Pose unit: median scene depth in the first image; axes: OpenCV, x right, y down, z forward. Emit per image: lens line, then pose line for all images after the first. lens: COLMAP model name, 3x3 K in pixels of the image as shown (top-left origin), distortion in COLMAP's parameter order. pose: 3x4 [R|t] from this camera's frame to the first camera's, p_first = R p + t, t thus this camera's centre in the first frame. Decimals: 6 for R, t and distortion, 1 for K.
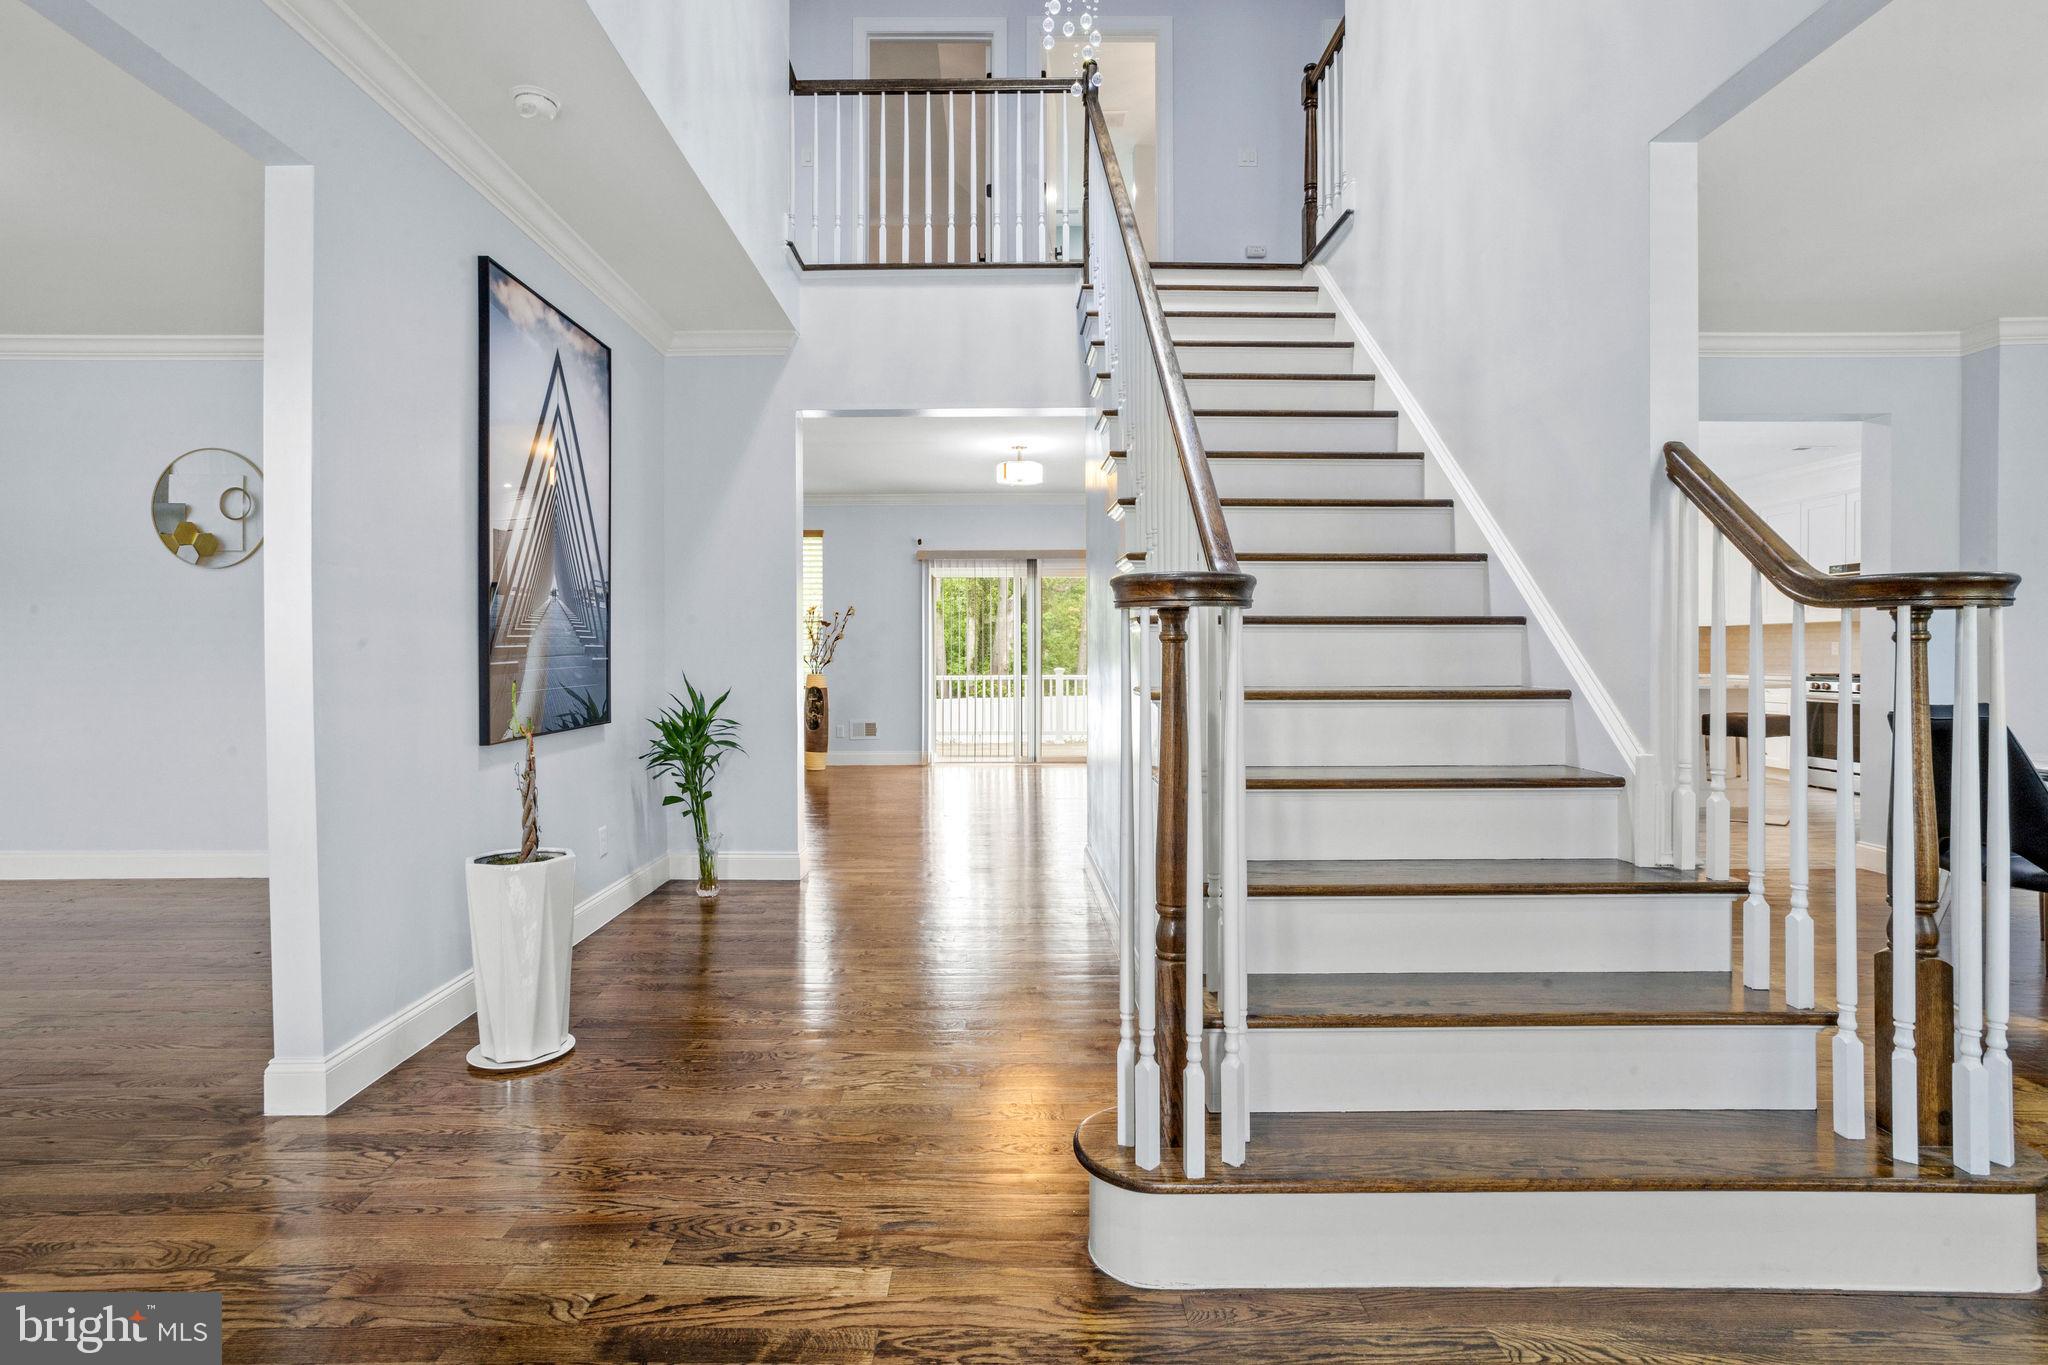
lens RADIAL K [[993.6, 0, 1004.9], [0, 993.6, 666.9], [0, 0, 1]] dist [-0.033257, 0.018423]
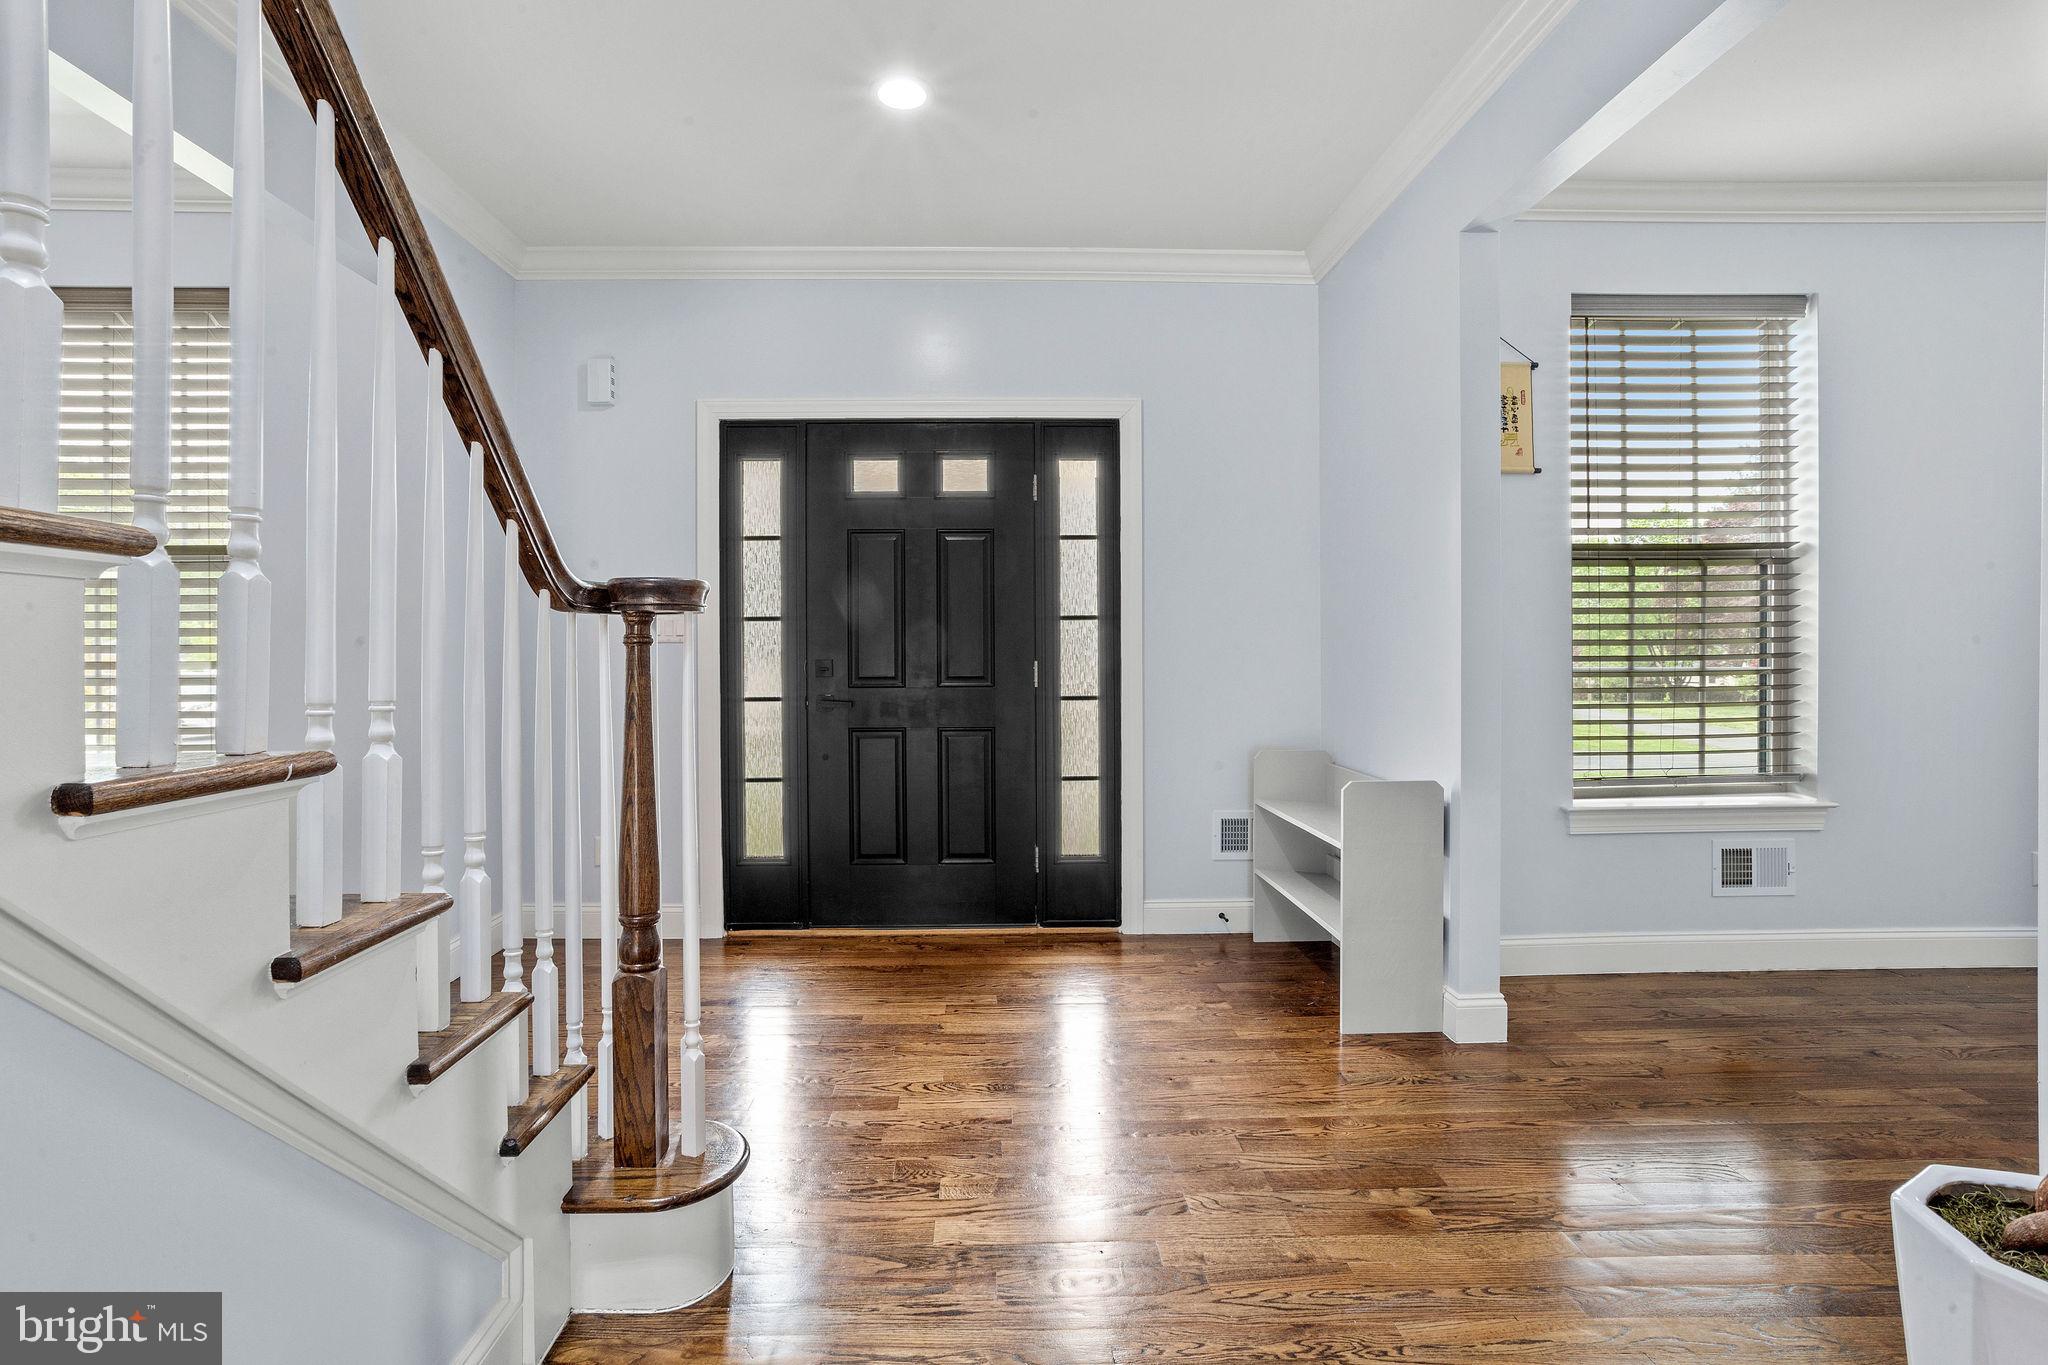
lens RADIAL K [[993.6, 0, 995.5], [0, 993.6, 645.5], [0, 0, 1]] dist [-0.033257, 0.018423]
pose [[-0.999829, 0.007410, -0.016965, -0.163539], [0.007175, 0.999878, 0.013906, -0.035327], [0.017066, 0.013782, -0.999759, 1.991230]]
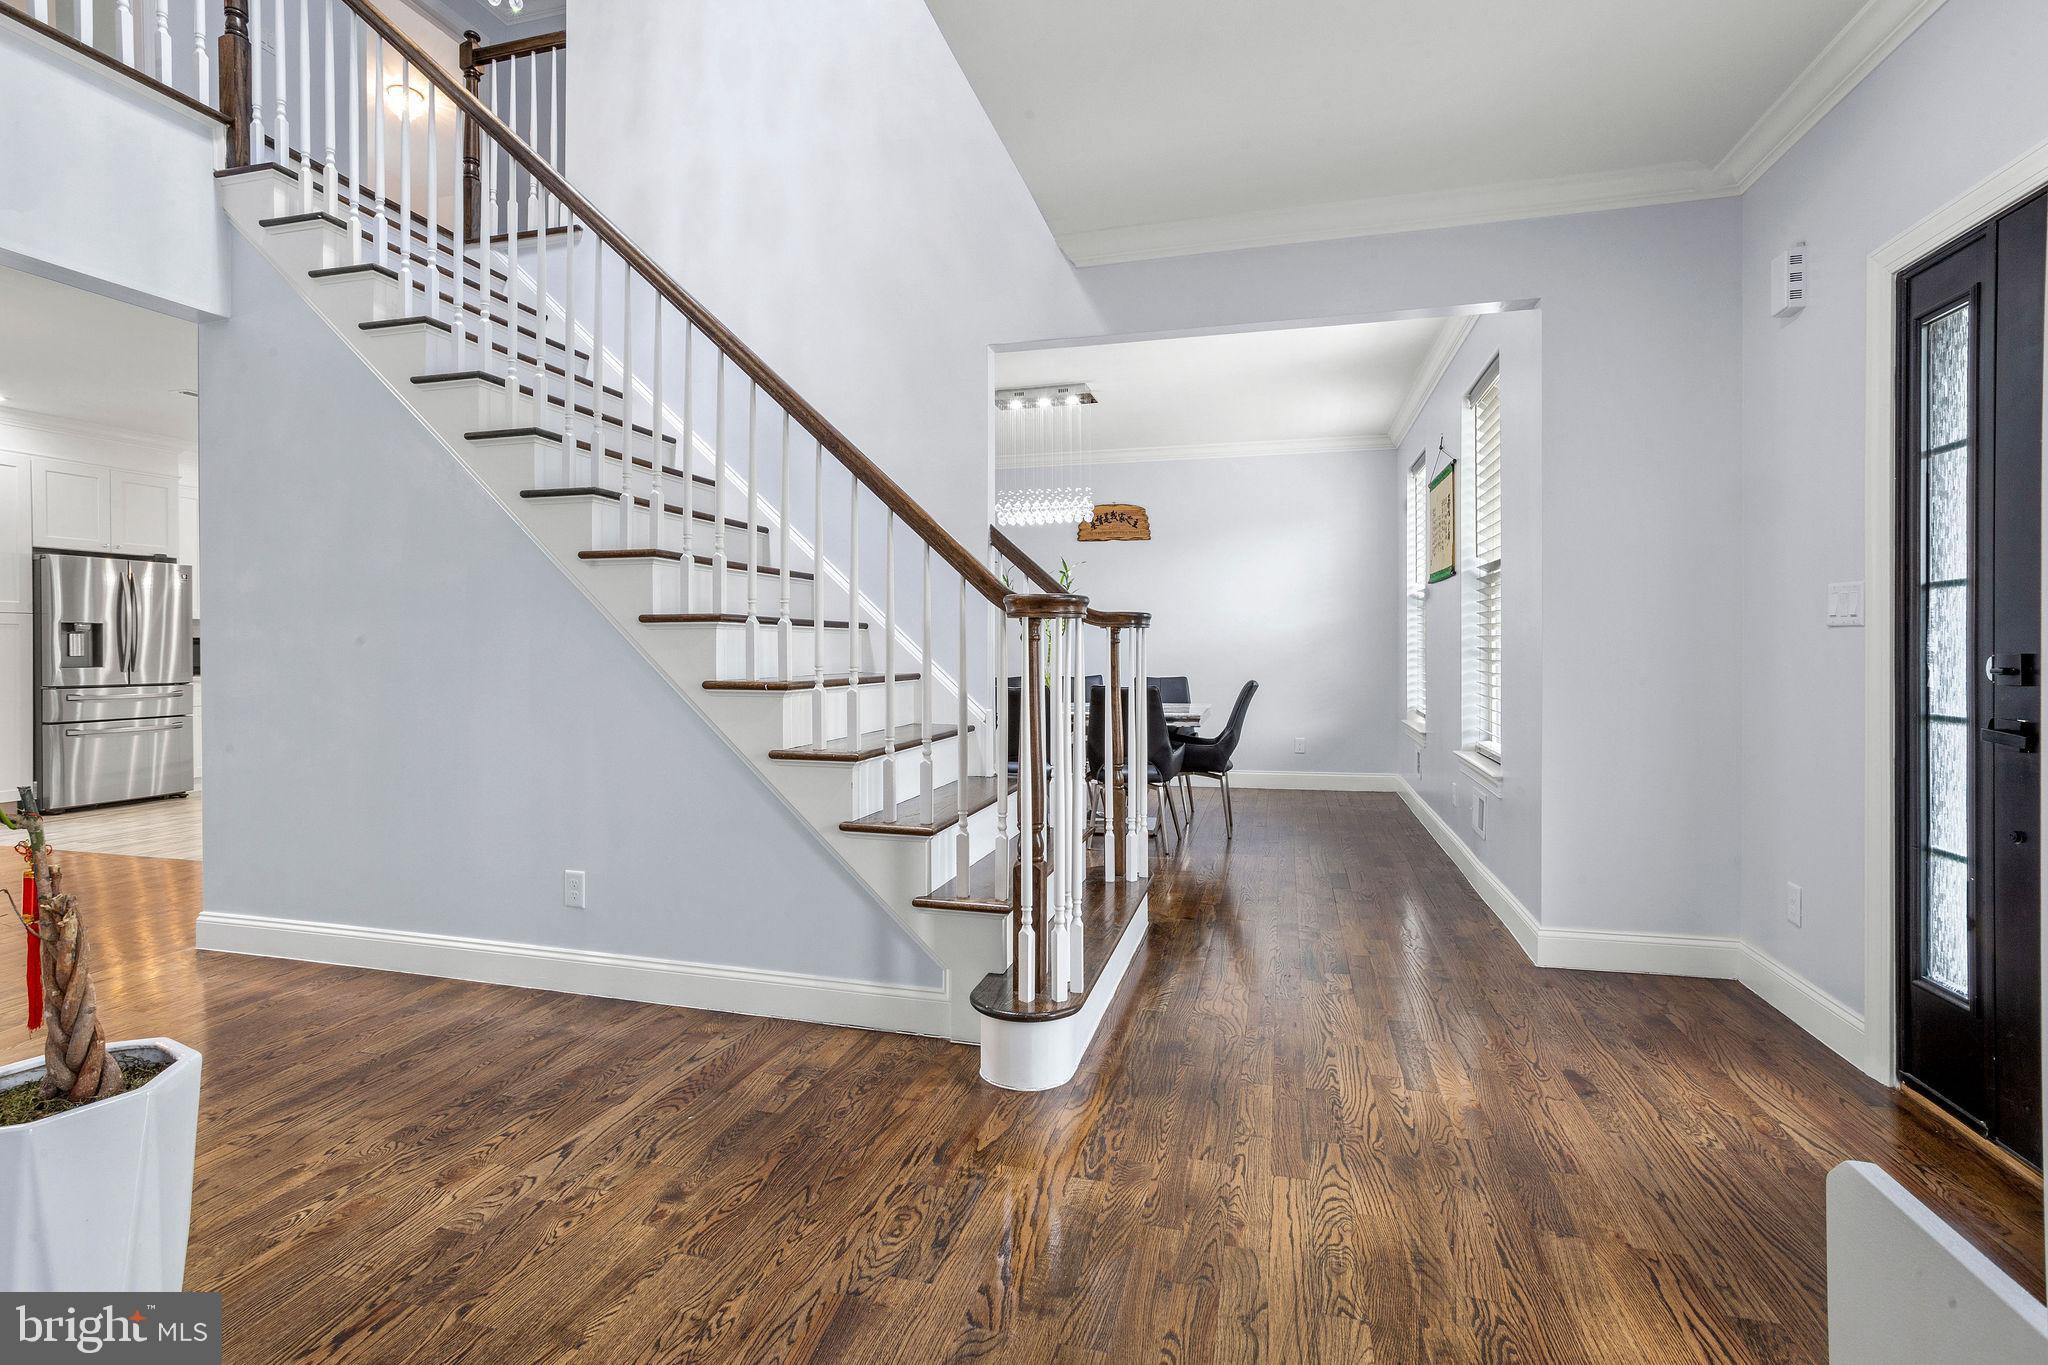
lens RADIAL K [[993.6, 0, 1011.7], [0, 993.6, 667.5], [0, 0, 1]] dist [-0.033257, 0.018423]
pose [[0.258753, -0.013030, 0.965856, -1.220844], [0.016354, 0.999825, 0.009107, 0.004323], [-0.965805, 0.013439, 0.258920, 0.657793]]
